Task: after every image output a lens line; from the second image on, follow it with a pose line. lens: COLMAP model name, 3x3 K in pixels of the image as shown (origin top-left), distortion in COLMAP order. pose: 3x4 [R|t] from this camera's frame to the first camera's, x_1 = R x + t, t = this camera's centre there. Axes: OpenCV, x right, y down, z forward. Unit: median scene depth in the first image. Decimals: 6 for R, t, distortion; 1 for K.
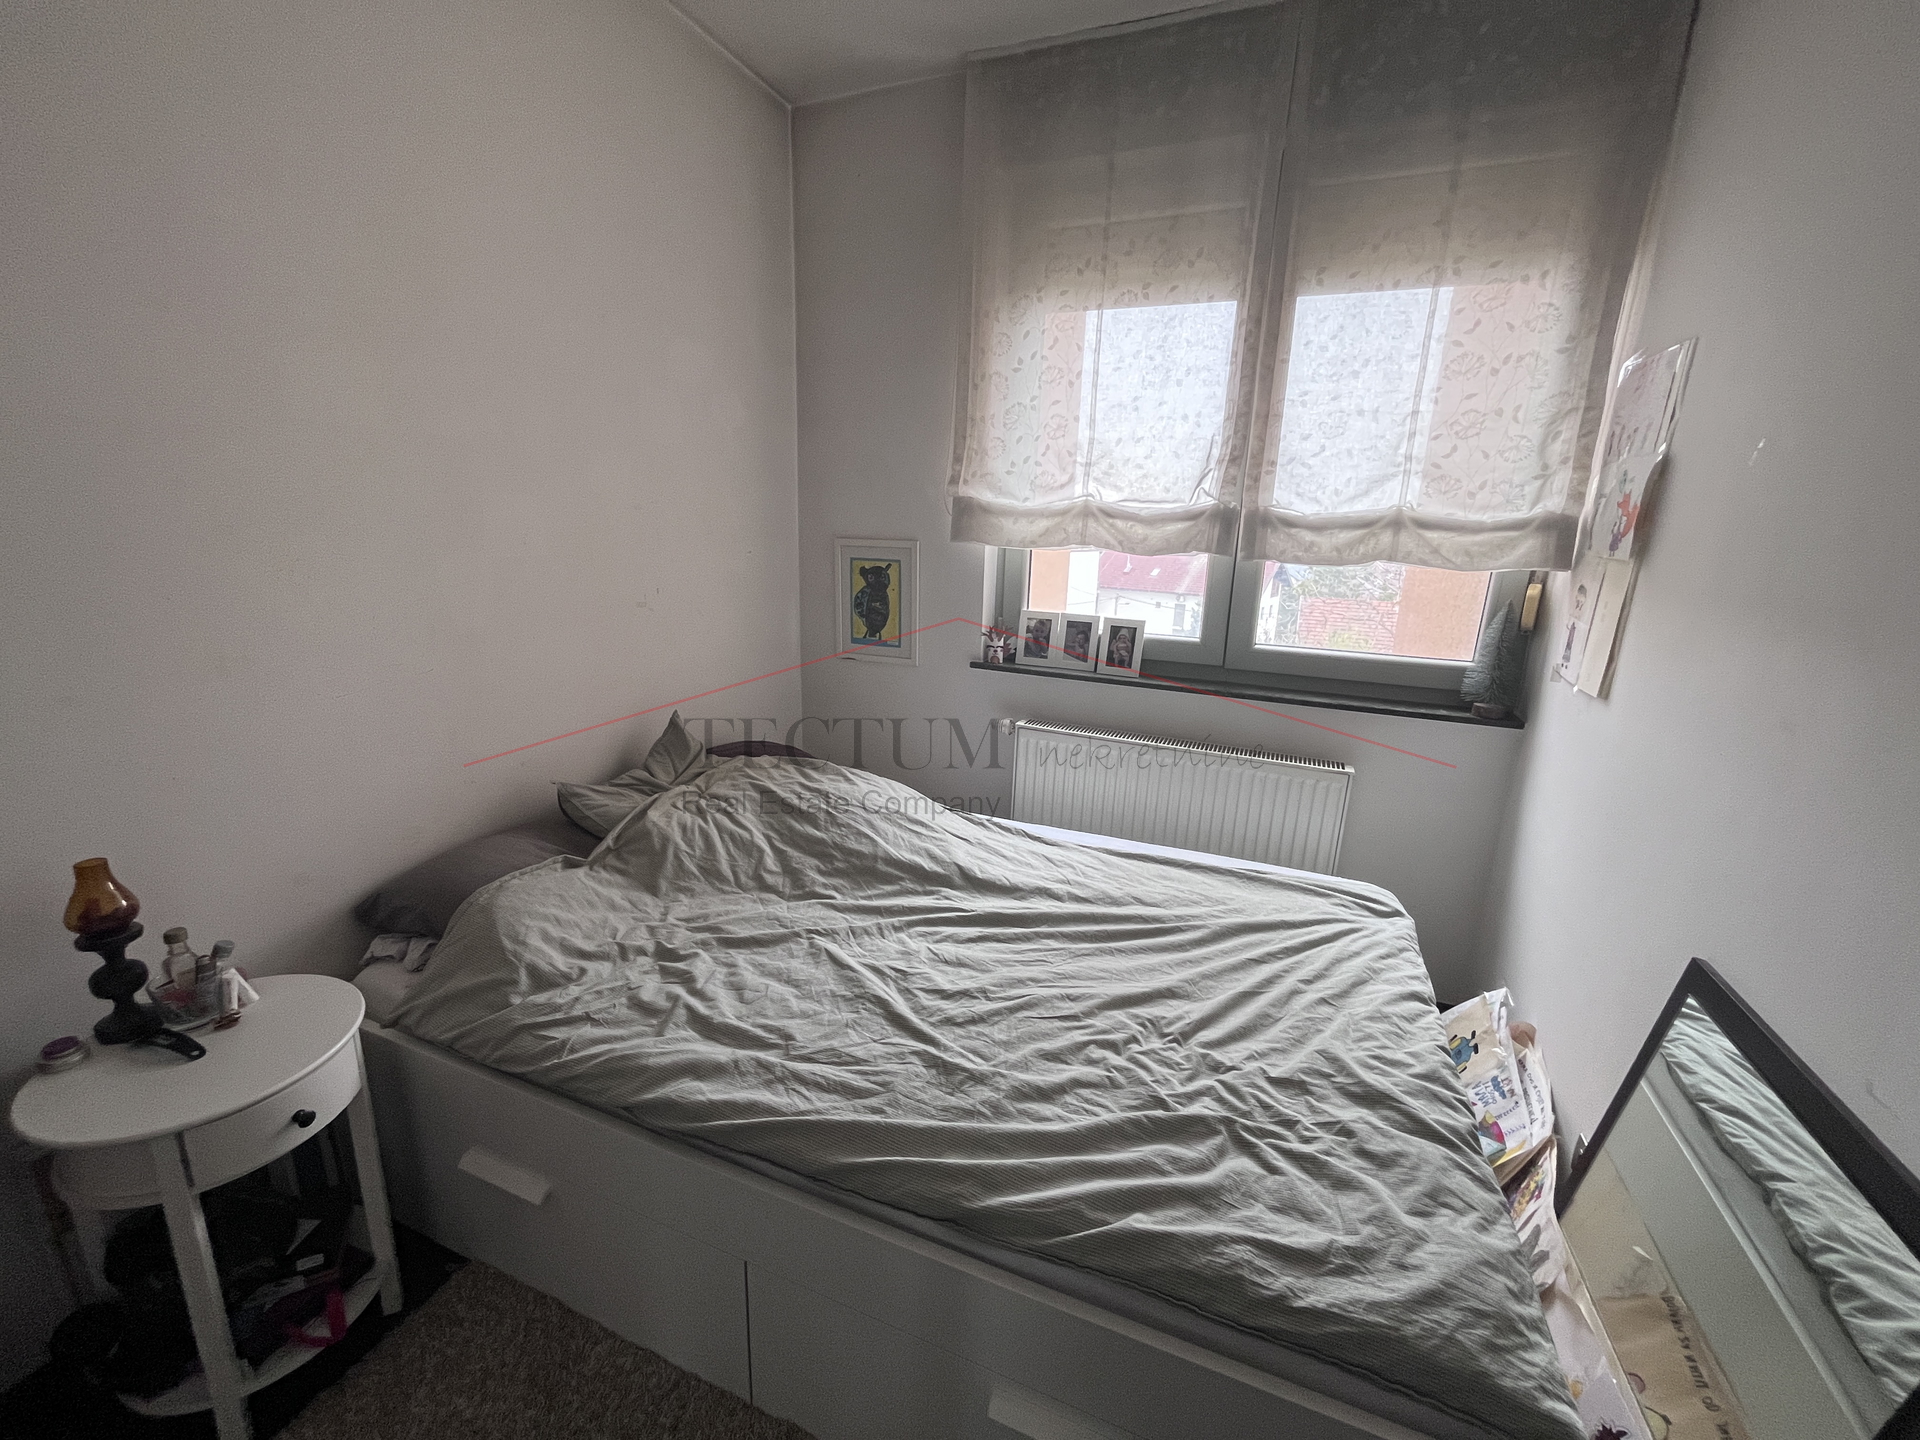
lens RADIAL K [[777.0, 0, 962.3], [0, 777.0, 723.7], [0, 0, 1]] dist [0.000018, 0.000013]
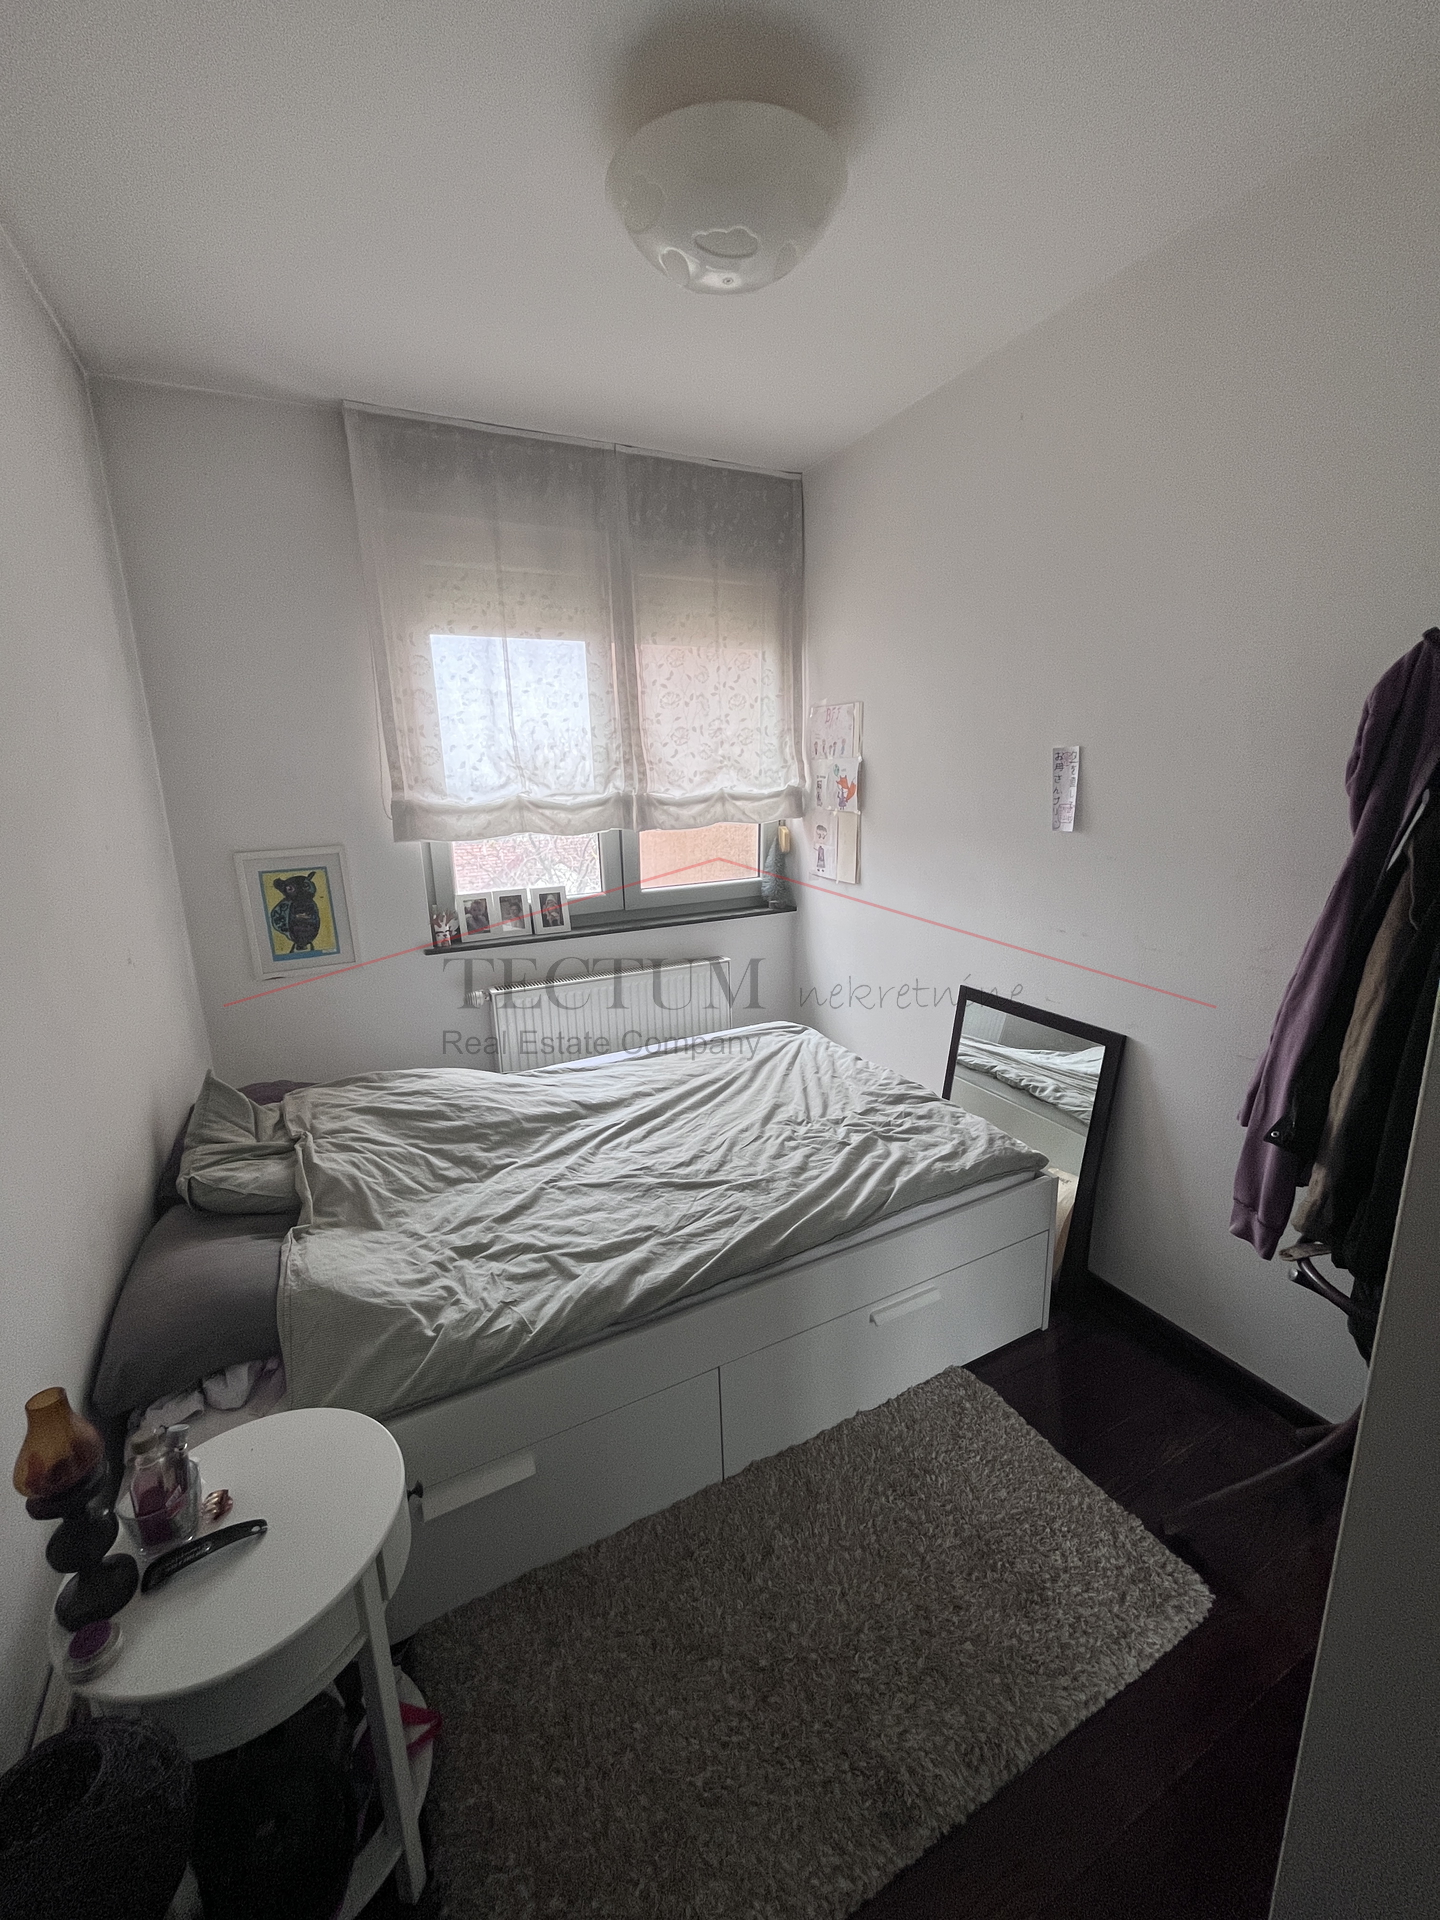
lens RADIAL K [[777.0, 0, 720.0], [0, 777.0, 957.0], [0, 0, 1]] dist [0.000018, 0.000013]
pose [[0.646686, -0.225993, 0.728508, -0.709772], [0.243303, 0.966324, 0.083790, -0.085949], [-0.722911, 0.123062, 0.679894, -0.026407]]
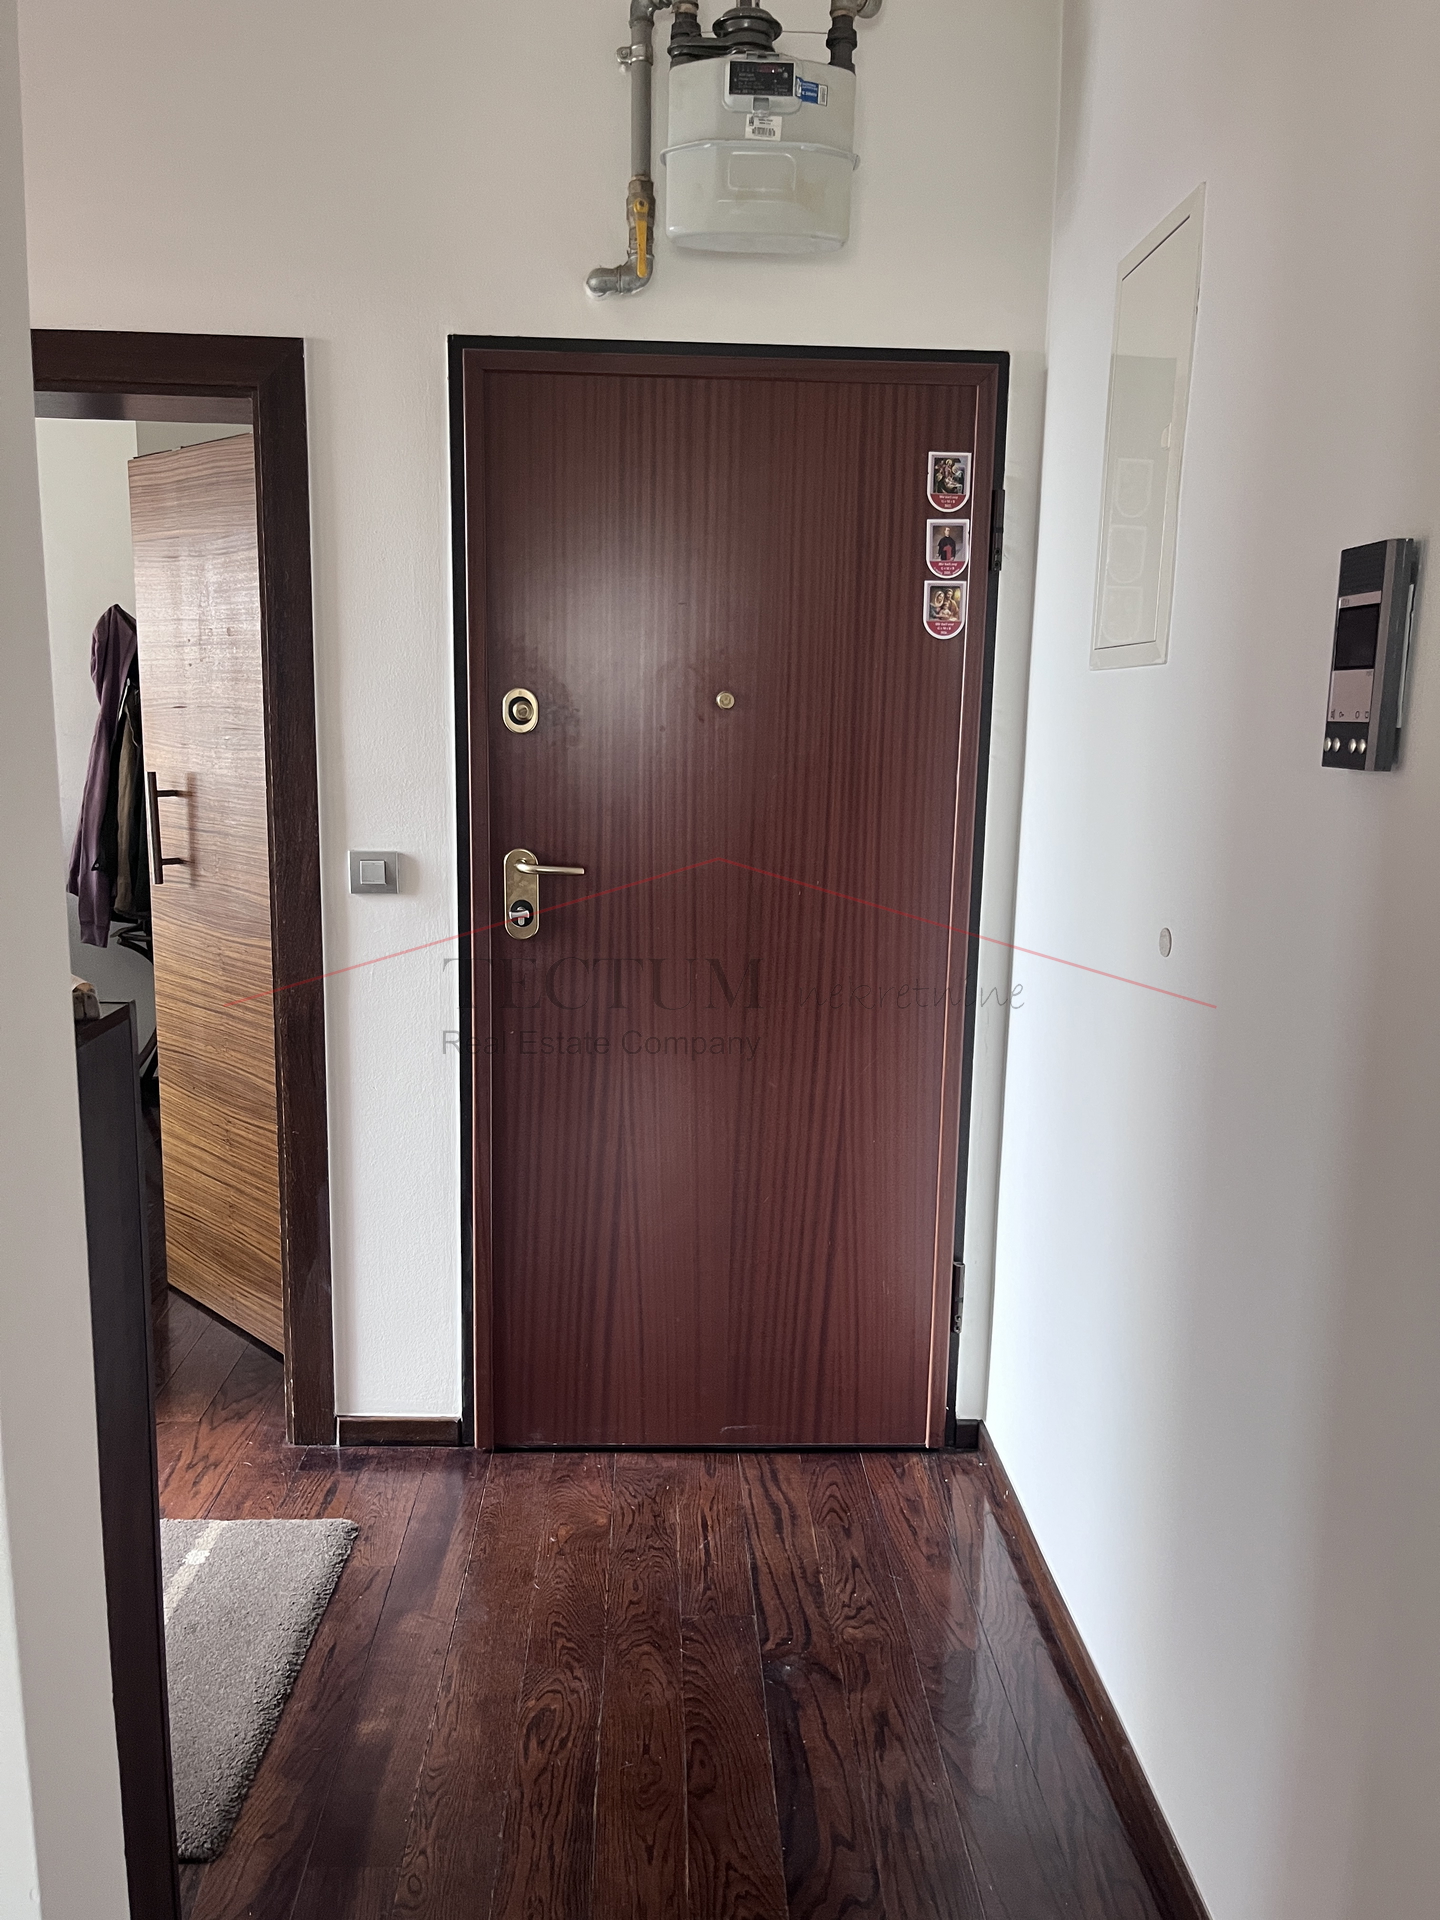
lens RADIAL K [[1418.8, 0, 716.6], [0, 1418.8, 965.2], [0, 0, 1]] dist [0.052042, -0.052587]
pose [[-0.409638, -0.202933, 0.889390, -2.473254], [0.194621, 0.933057, 0.302535, -0.112731], [-0.891246, 0.297024, -0.342721, 0.054732]]
